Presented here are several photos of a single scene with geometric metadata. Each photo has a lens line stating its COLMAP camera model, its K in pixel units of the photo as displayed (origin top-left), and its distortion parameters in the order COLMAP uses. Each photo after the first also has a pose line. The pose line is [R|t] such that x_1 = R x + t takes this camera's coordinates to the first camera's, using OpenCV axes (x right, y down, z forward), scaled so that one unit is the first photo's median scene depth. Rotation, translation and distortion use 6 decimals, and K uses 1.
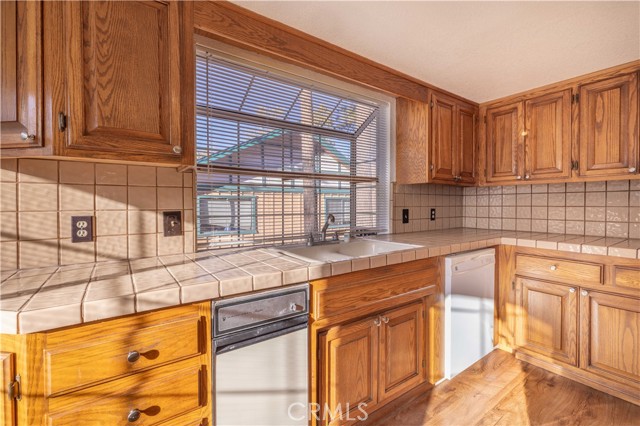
lens RADIAL K [[282.3, 0, 322.4], [0, 282.3, 210.1], [0, 0, 1]] dist [0.010355, 0.000519]
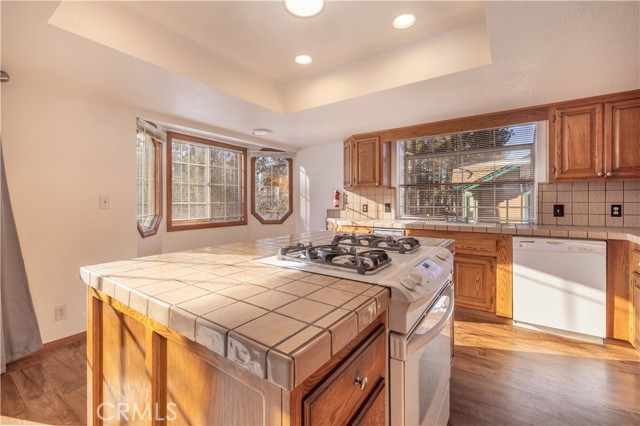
lens RADIAL K [[271.8, 0, 317.8], [0, 271.8, 207.8], [0, 0, 1]] dist [0.009117, 0.000167]
pose [[0.331909, 0.020888, -0.943080, 2.042034], [-0.016425, 0.999731, 0.016363, 0.014954], [0.943168, 0.010059, 0.332163, -0.615732]]
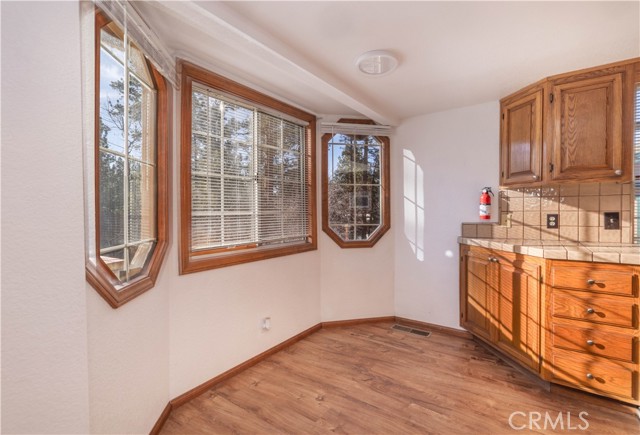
lens RADIAL K [[288.6, 0, 333.9], [0, 288.6, 216.3], [0, 0, 1]] dist [-0.013342, 0.000204]
pose [[0.329753, 0.019087, -0.943874, 0.418638], [-0.010700, 0.999807, 0.016480, 0.019246], [0.944007, 0.004665, 0.329893, -0.914090]]
